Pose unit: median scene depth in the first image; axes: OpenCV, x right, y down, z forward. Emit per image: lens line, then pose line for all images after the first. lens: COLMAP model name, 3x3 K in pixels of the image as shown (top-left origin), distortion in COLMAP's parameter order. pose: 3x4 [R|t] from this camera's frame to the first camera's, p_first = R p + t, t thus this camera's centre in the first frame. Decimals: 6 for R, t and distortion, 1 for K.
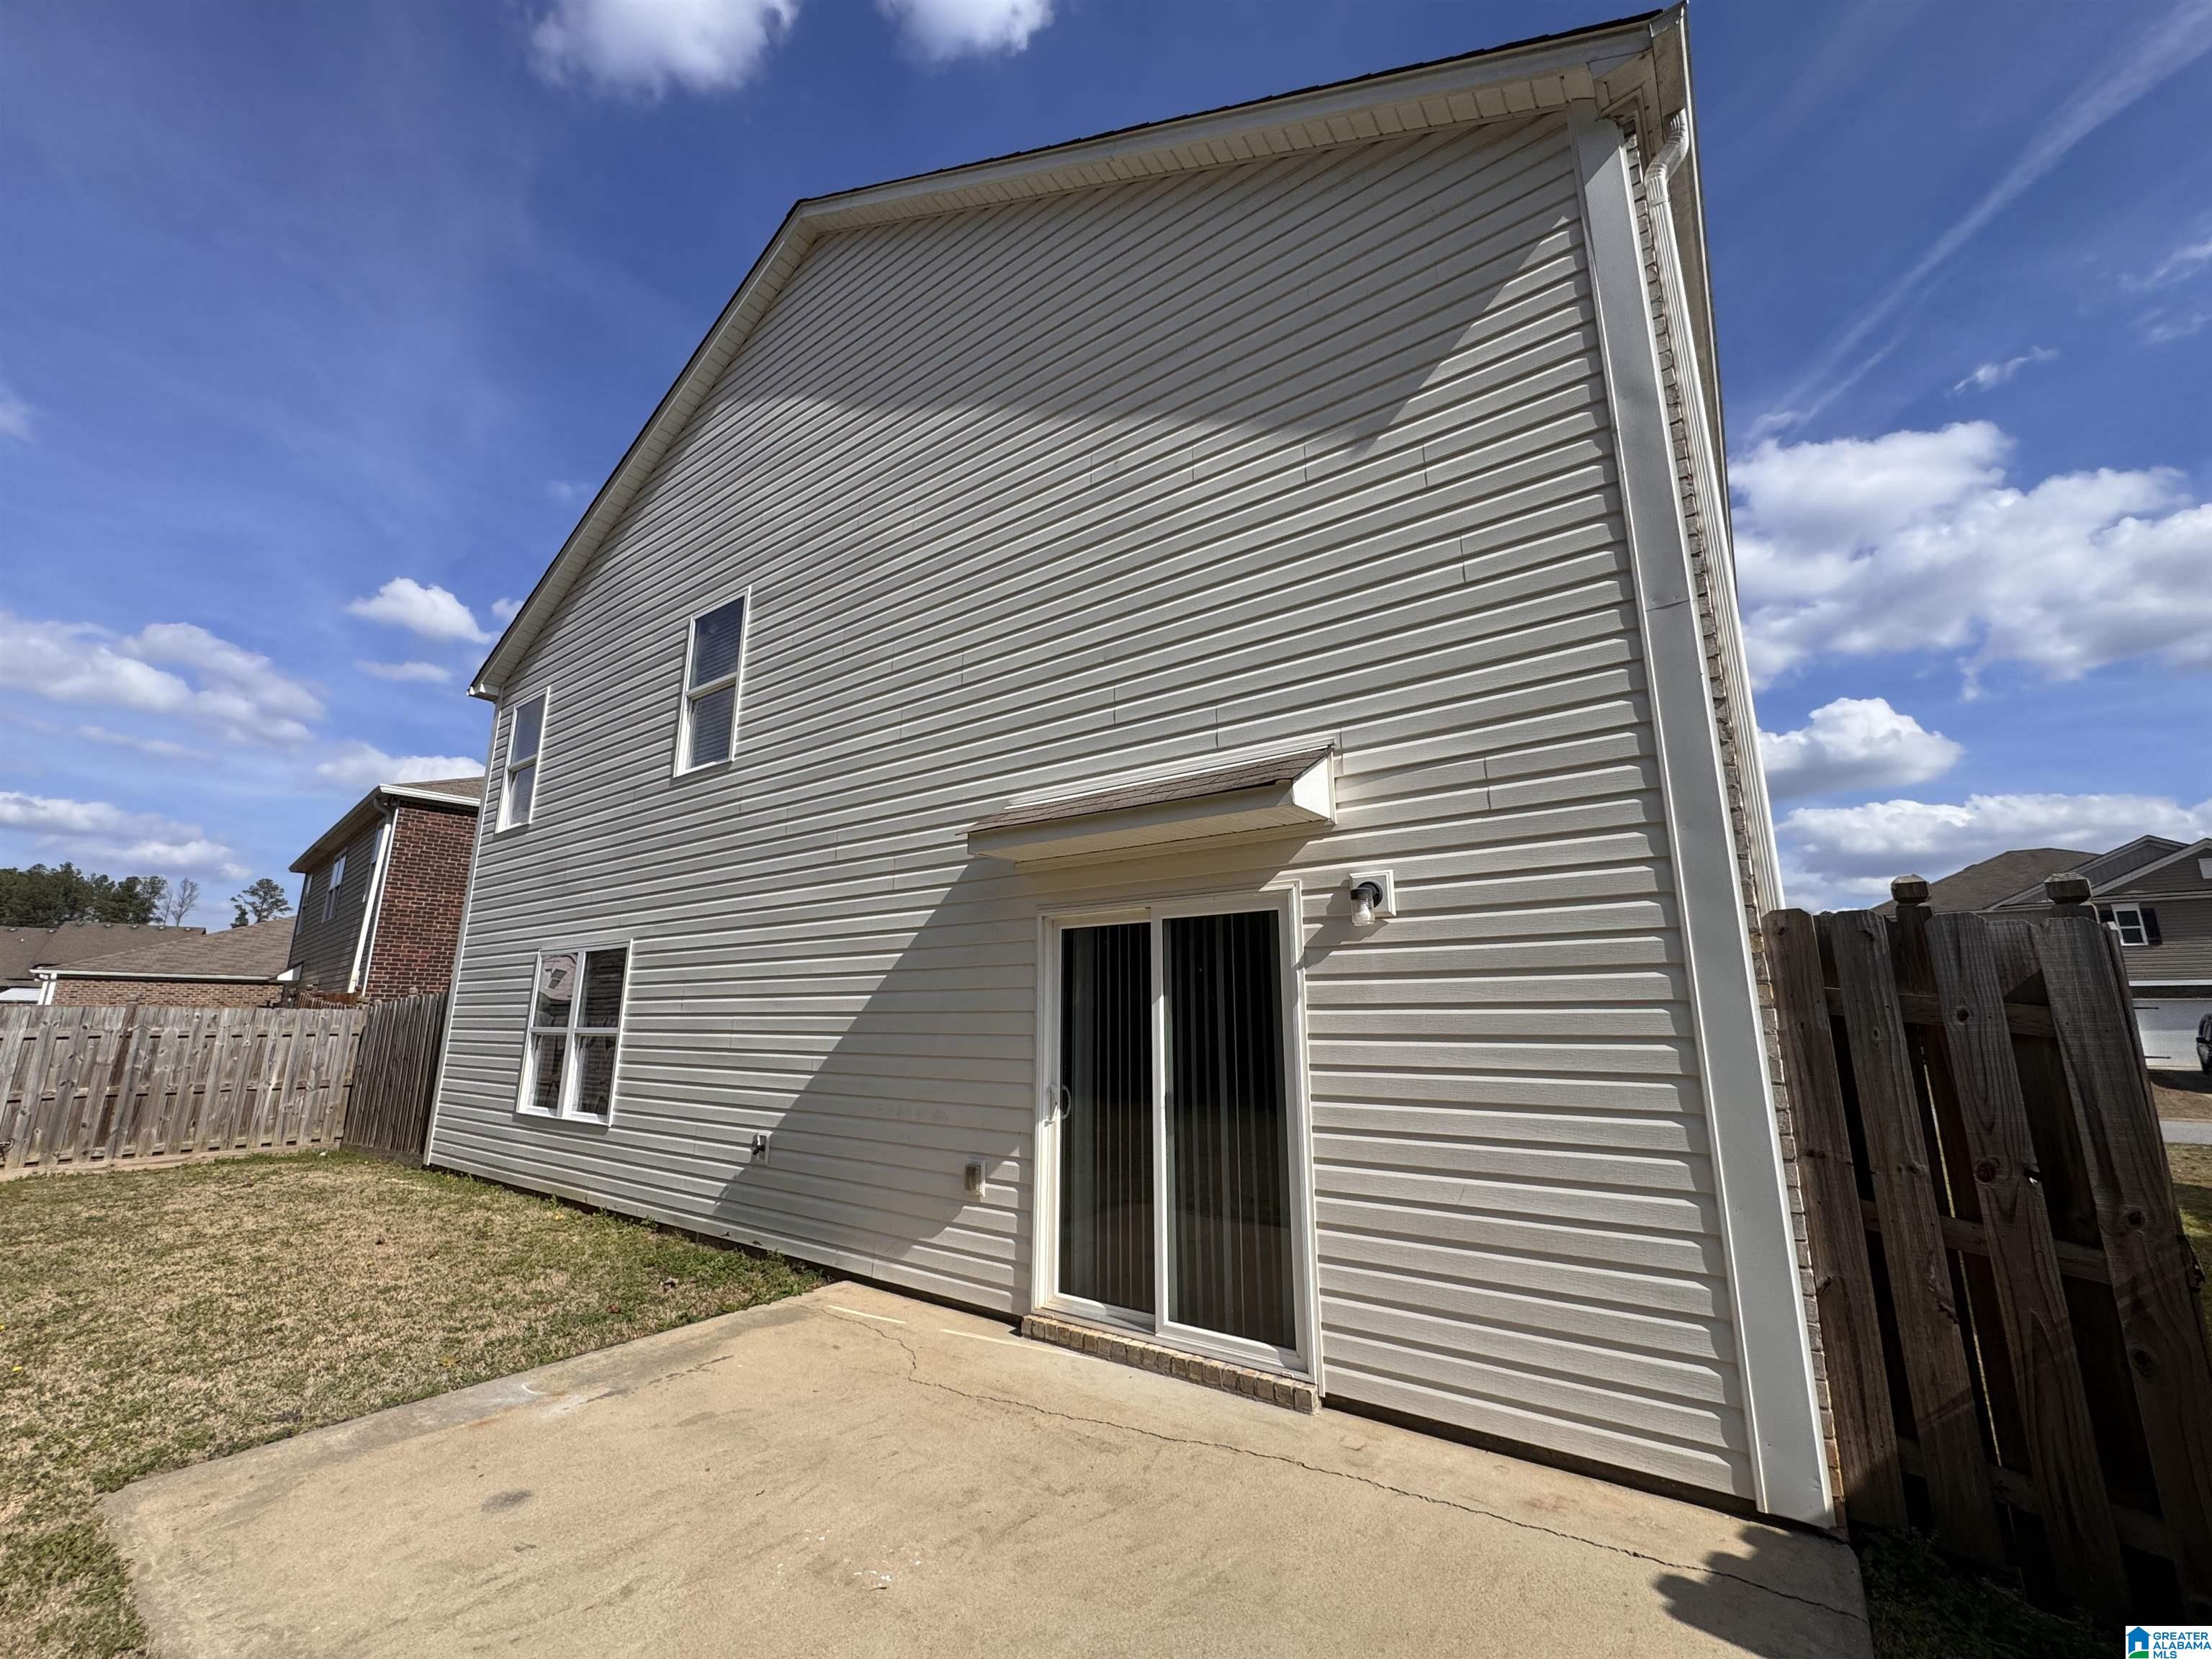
lens RADIAL K [[884.6, 0, 1106.0], [0, 884.6, 829.5], [0, 0, 1]] dist [-0.001726, -0.000174]
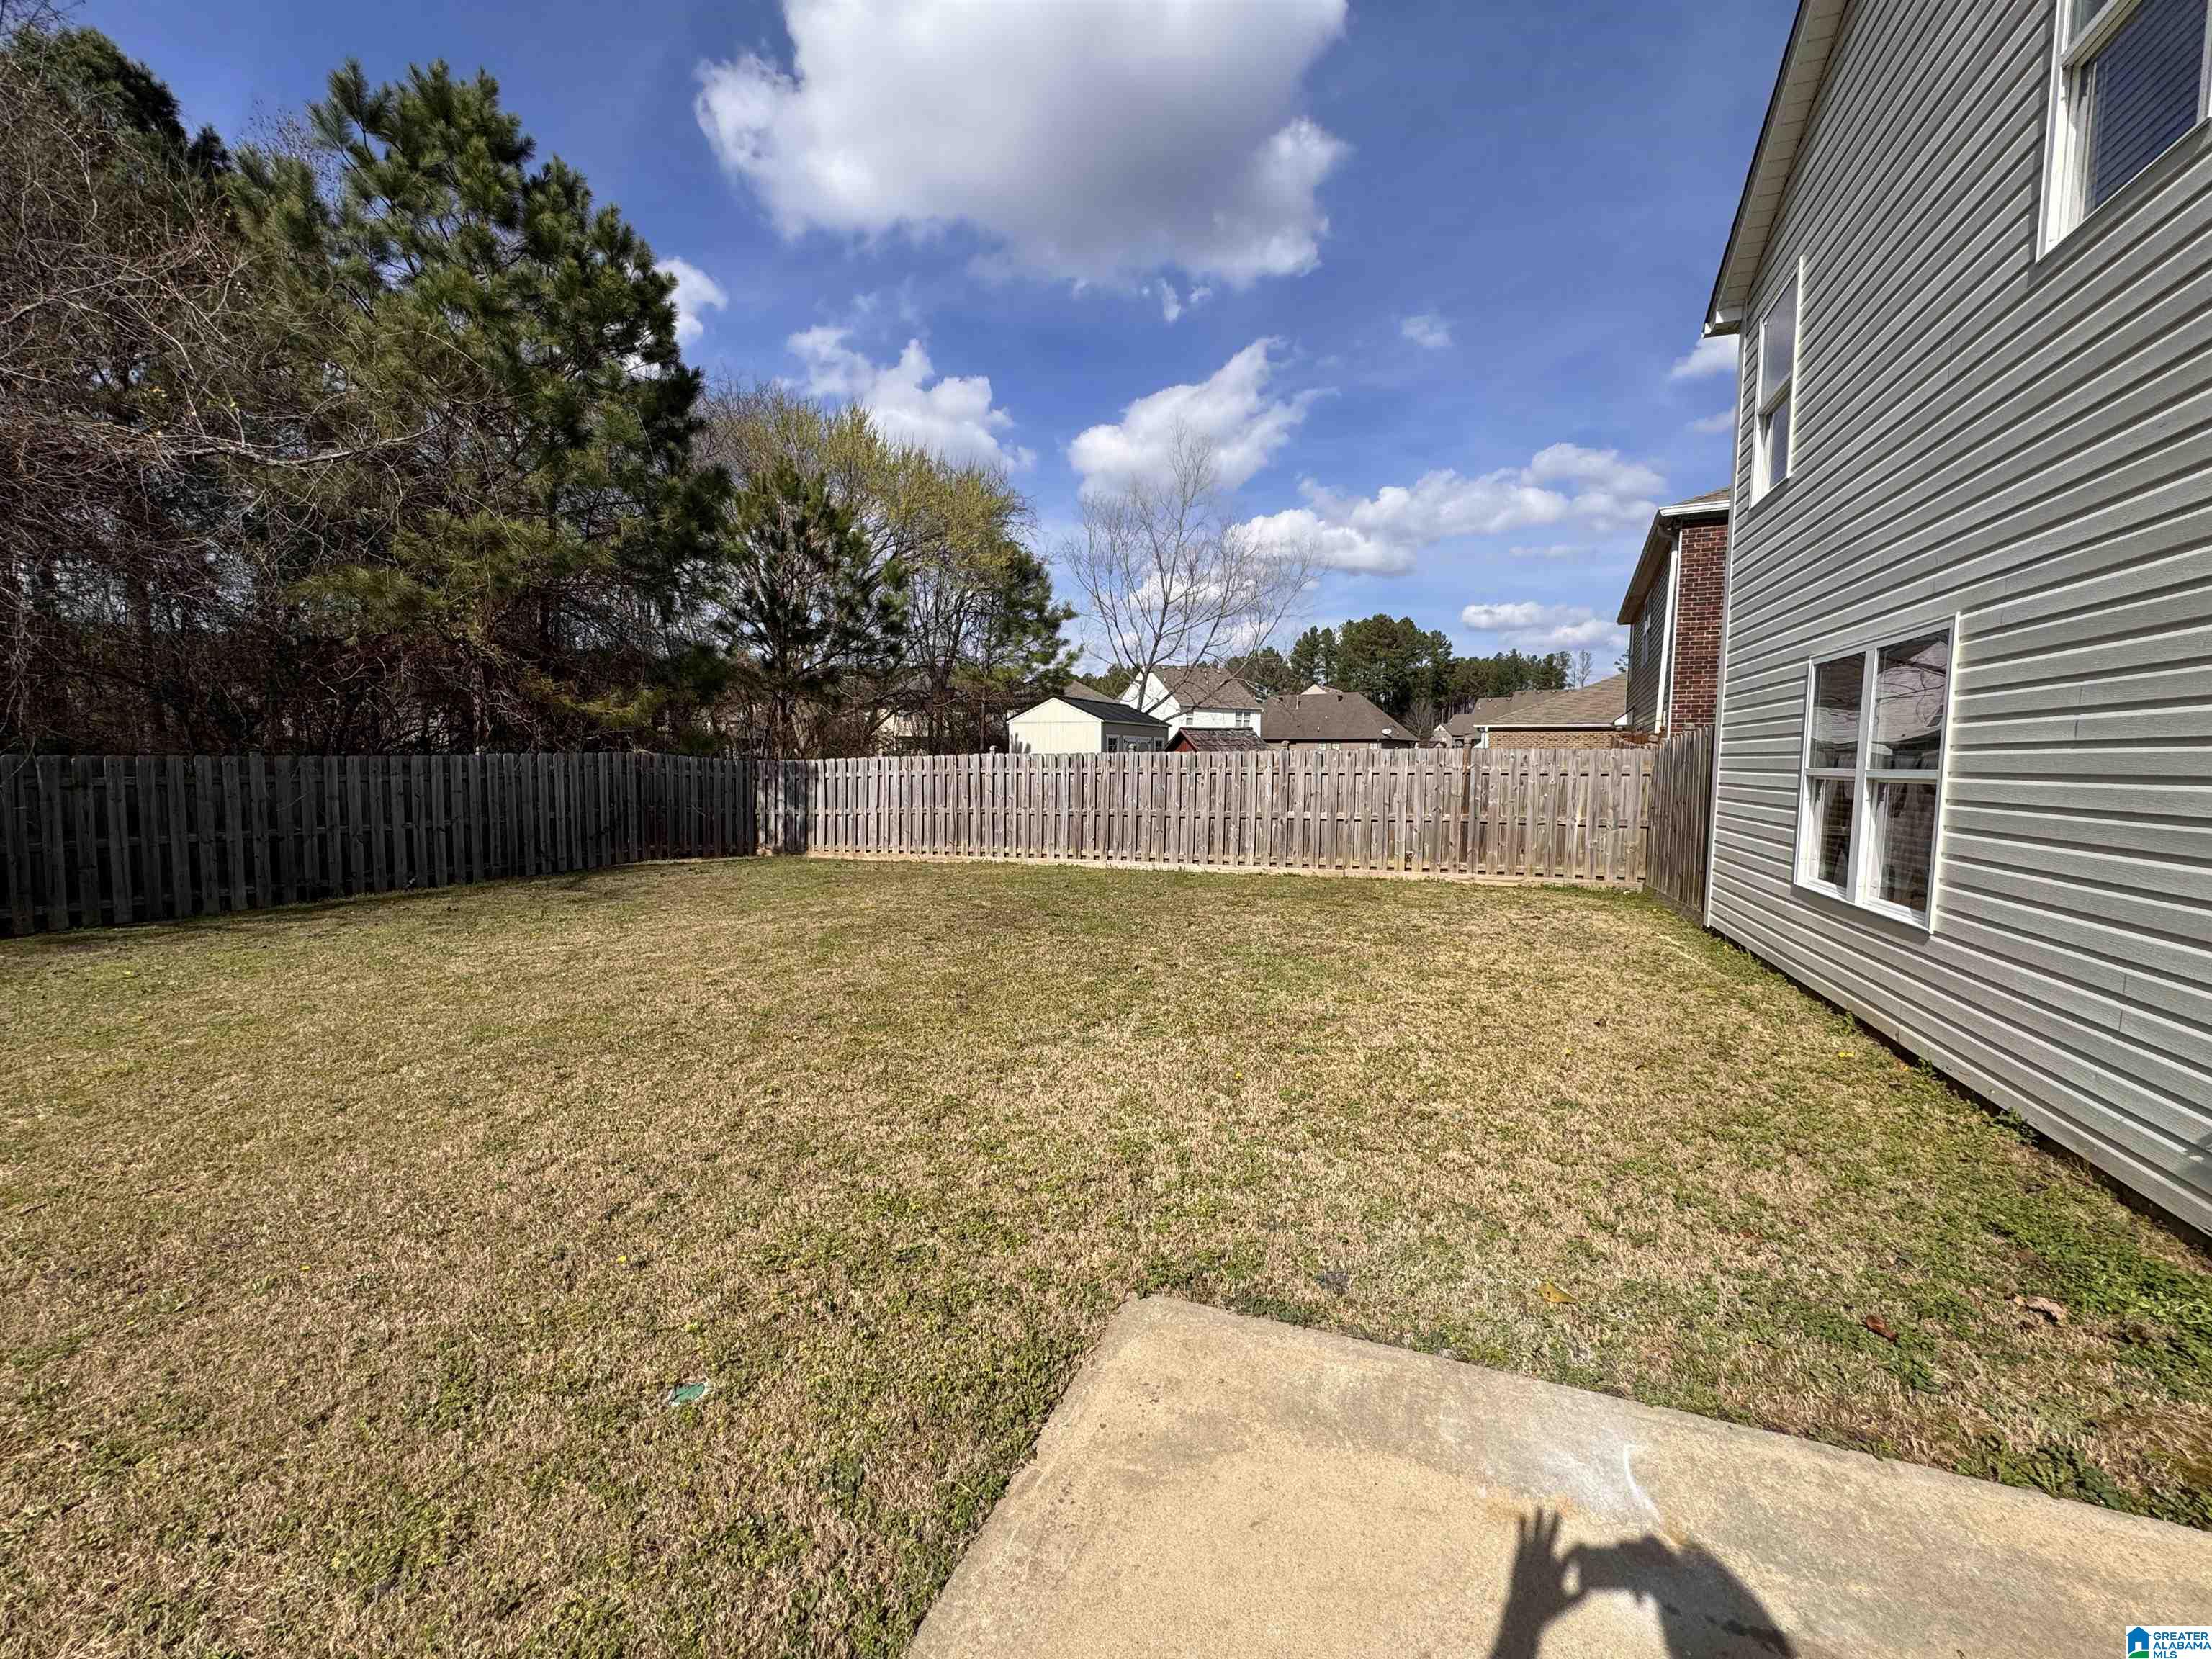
lens RADIAL K [[884.6, 0, 1106.0], [0, 884.6, 829.5], [0, 0, 1]] dist [-0.001726, -0.000174]
pose [[0.263013, 0.075440, -0.961838, -0.110160], [0.200579, 0.970880, 0.130997, 0.061601], [0.943712, -0.227379, 0.240222, 0.270180]]
